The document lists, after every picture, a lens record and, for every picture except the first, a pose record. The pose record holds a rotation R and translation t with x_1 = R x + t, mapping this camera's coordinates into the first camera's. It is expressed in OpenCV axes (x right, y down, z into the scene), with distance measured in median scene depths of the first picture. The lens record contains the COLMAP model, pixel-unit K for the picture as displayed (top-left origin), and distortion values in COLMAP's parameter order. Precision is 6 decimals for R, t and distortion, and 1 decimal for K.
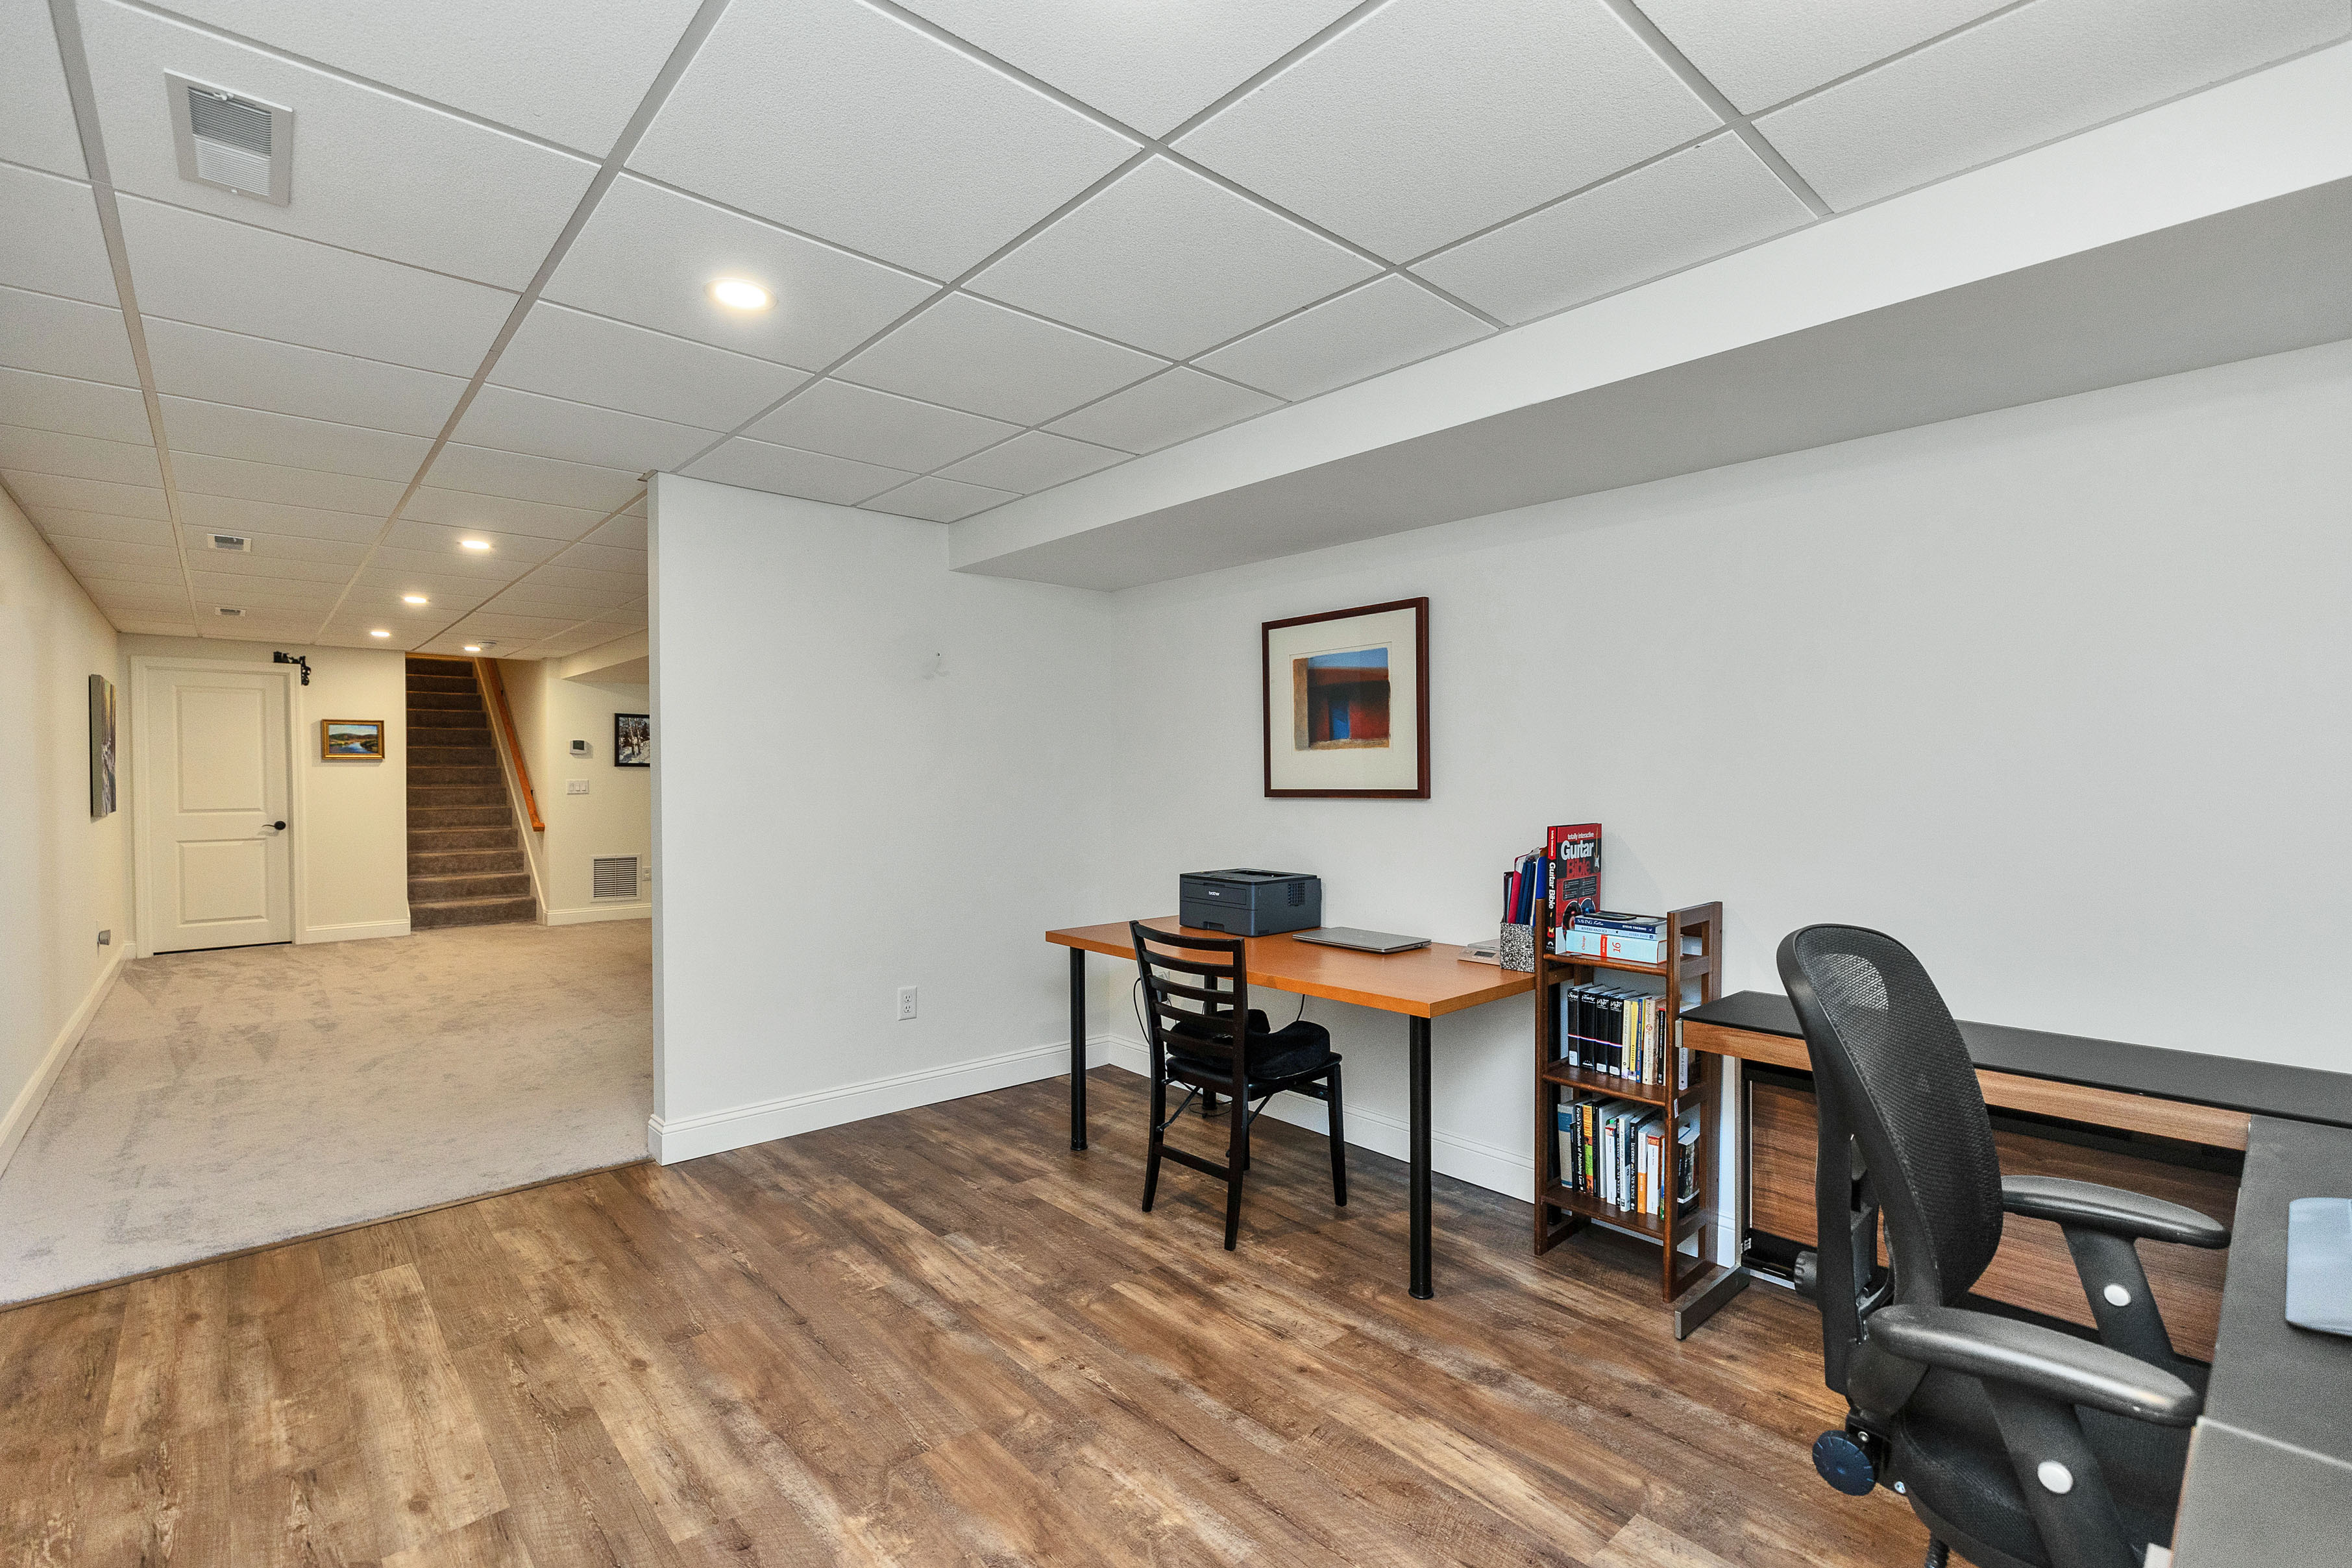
lens RADIAL K [[1054.3, 0, 1163.5], [0, 1054.3, 792.9], [0, 0, 1]] dist [0.002072, -0.001528]
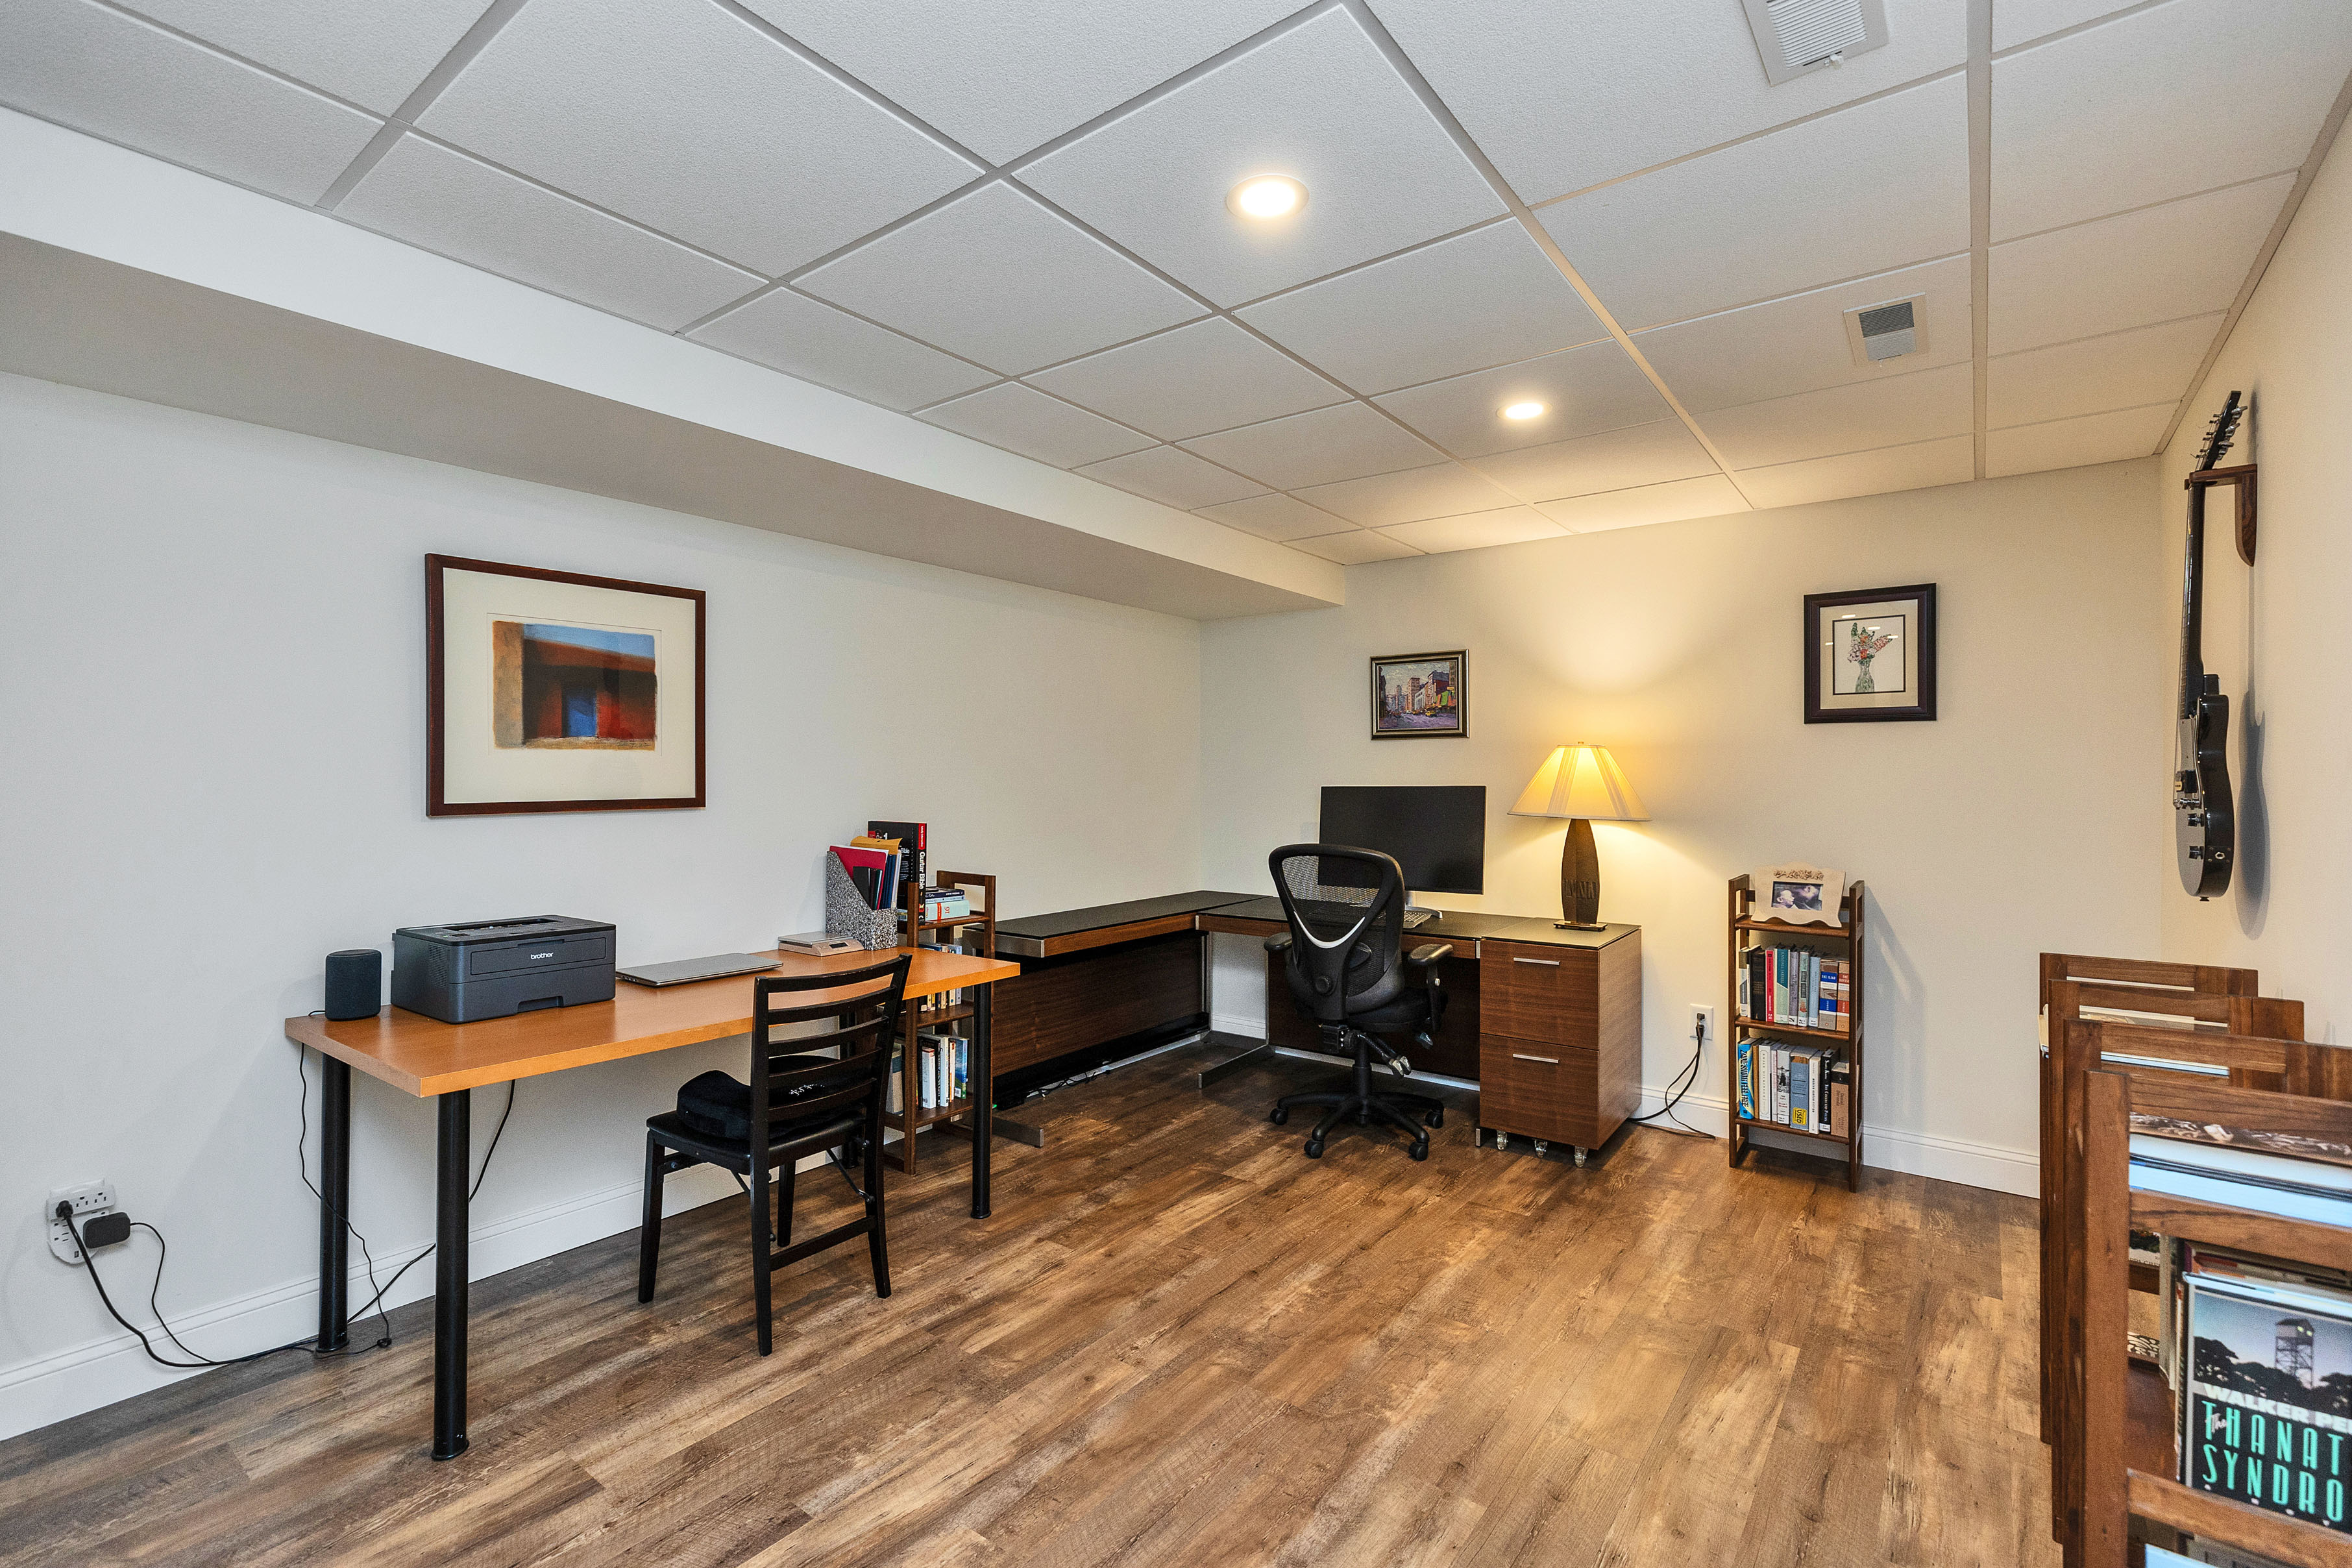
lens RADIAL K [[1054.3, 0, 1163.0], [0, 1054.3, 774.4], [0, 0, 1]] dist [0.002072, -0.001528]
pose [[-0.182990, 0.002582, 0.983111, -0.965850], [0.016229, 0.999868, 0.000394, -0.022204], [-0.982981, 0.016027, -0.183008, 1.000494]]
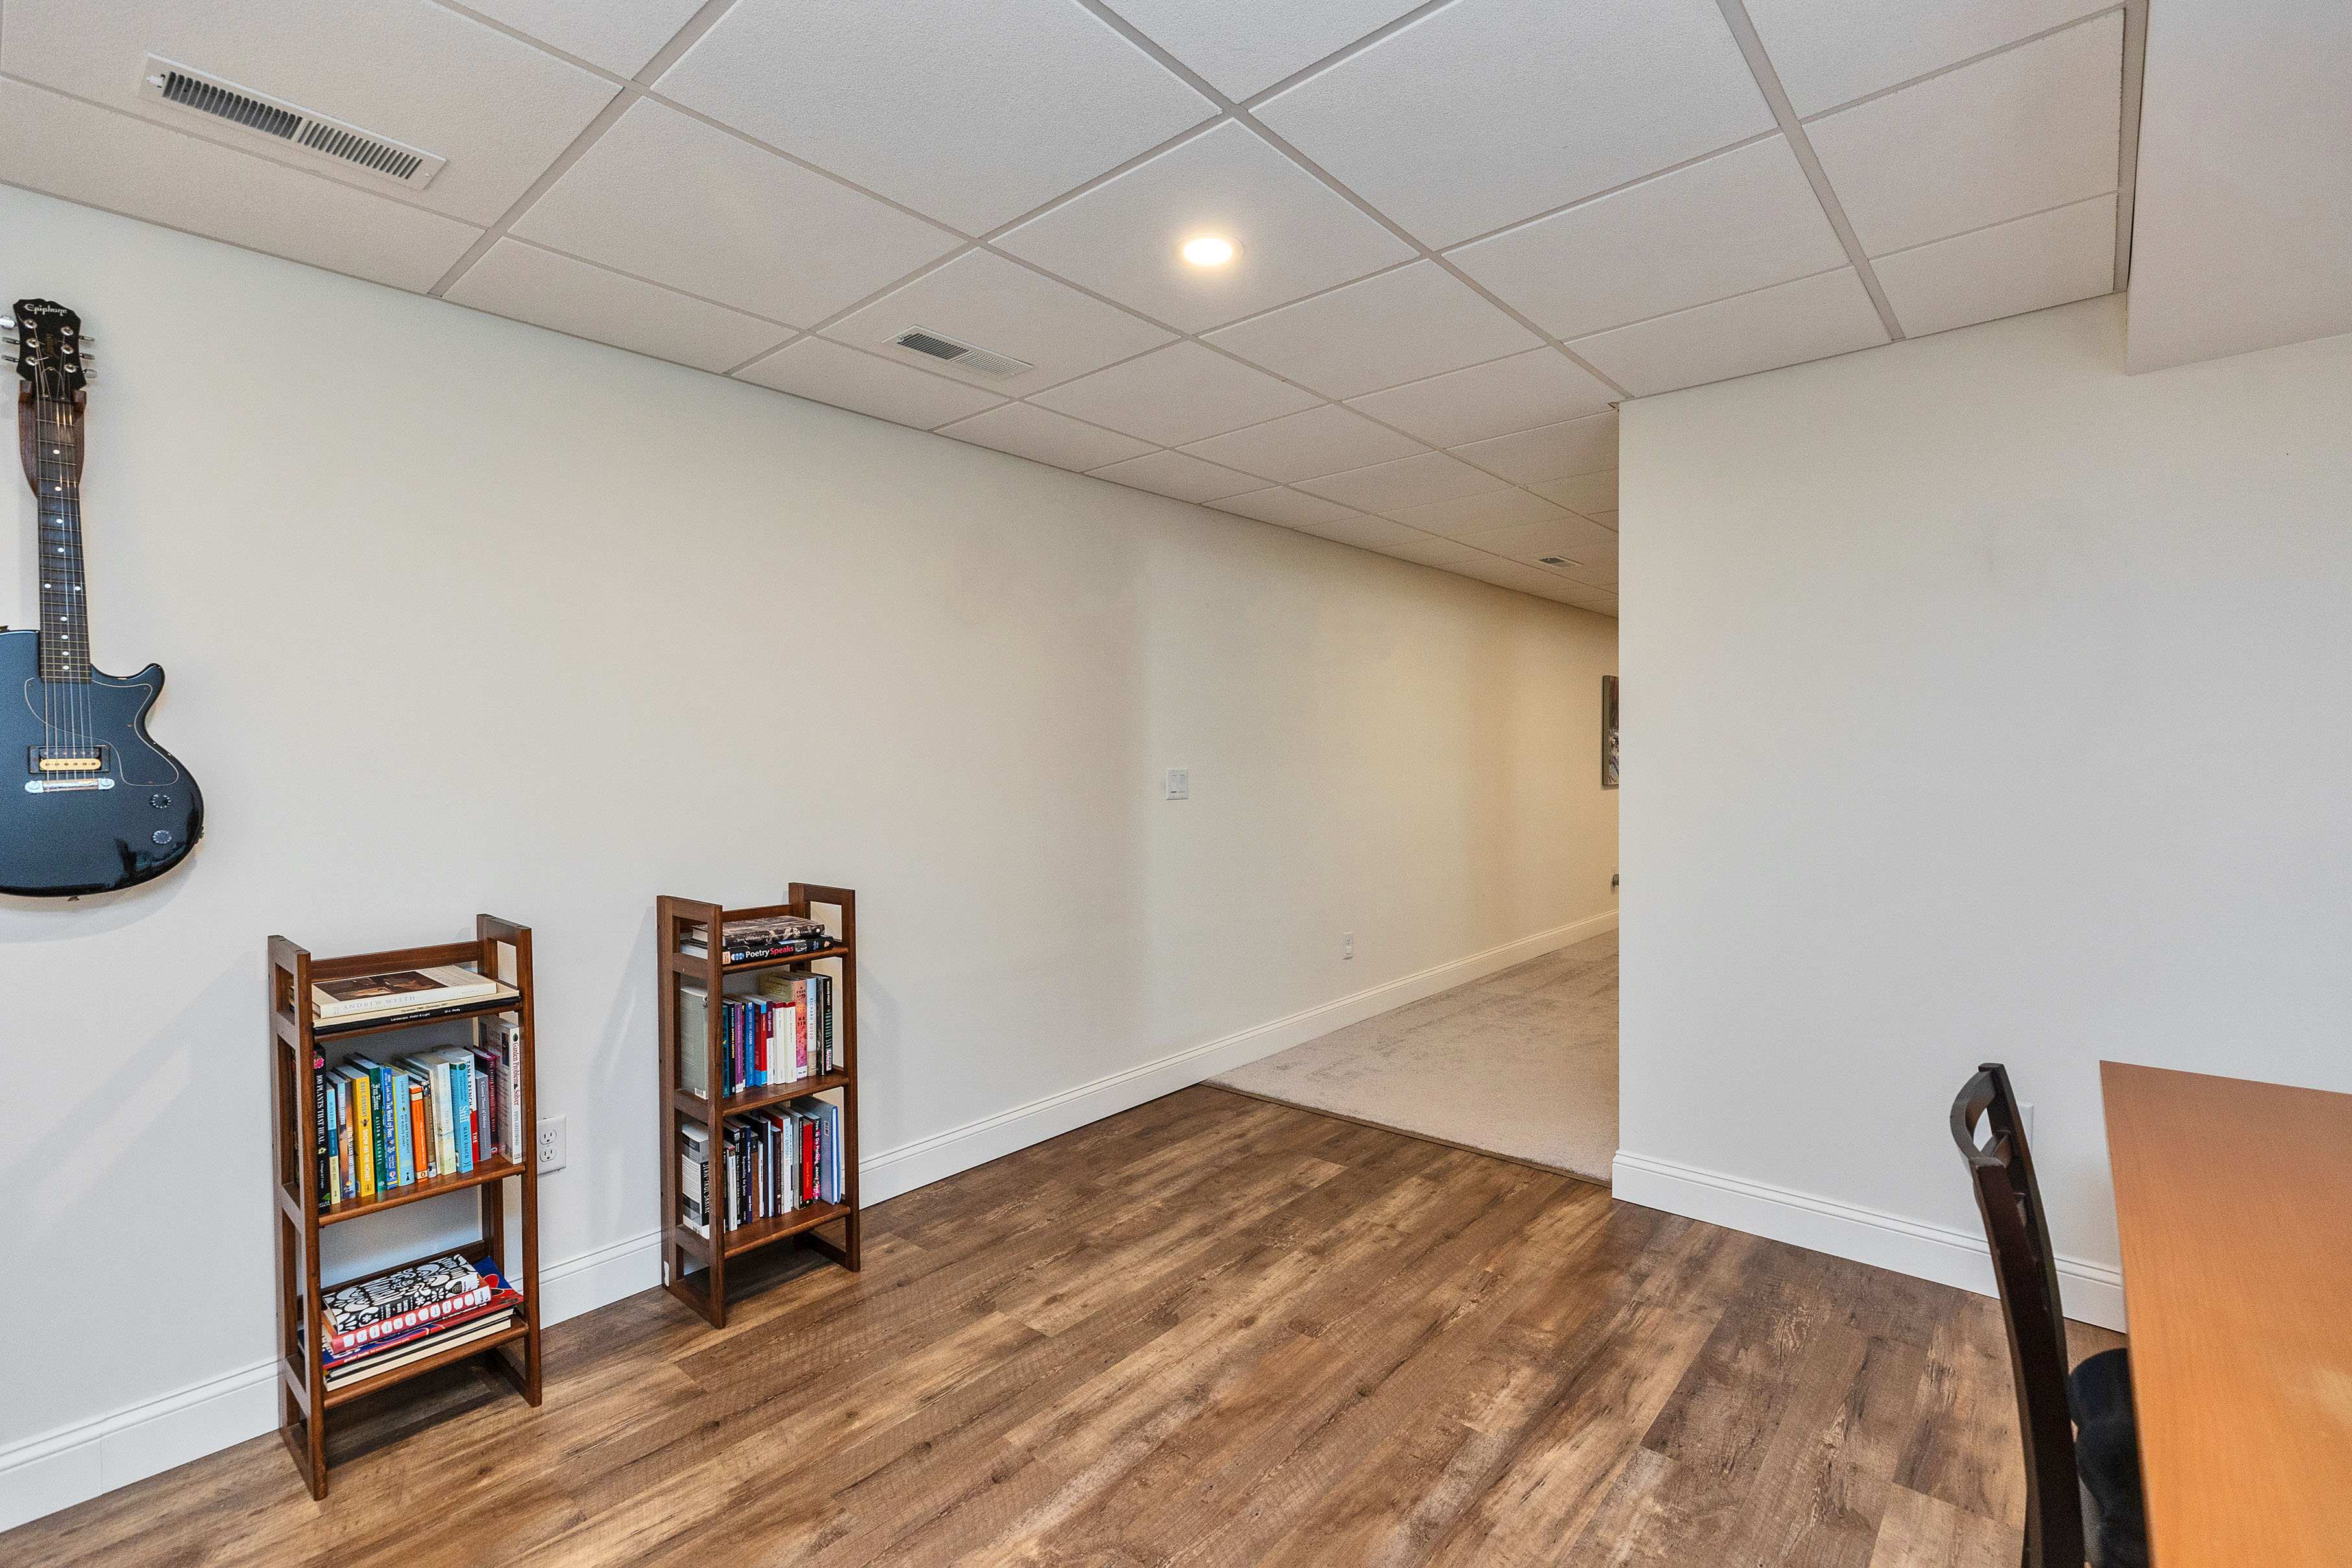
lens RADIAL K [[1054.3, 0, 1177.0], [0, 1054.3, 780.7], [0, 0, 1]] dist [0.002072, -0.001528]
pose [[0.129220, 0.022490, -0.991361, 0.443568], [-0.008441, 0.999732, 0.021580, -0.011087], [0.991580, 0.005579, 0.129376, 0.689014]]
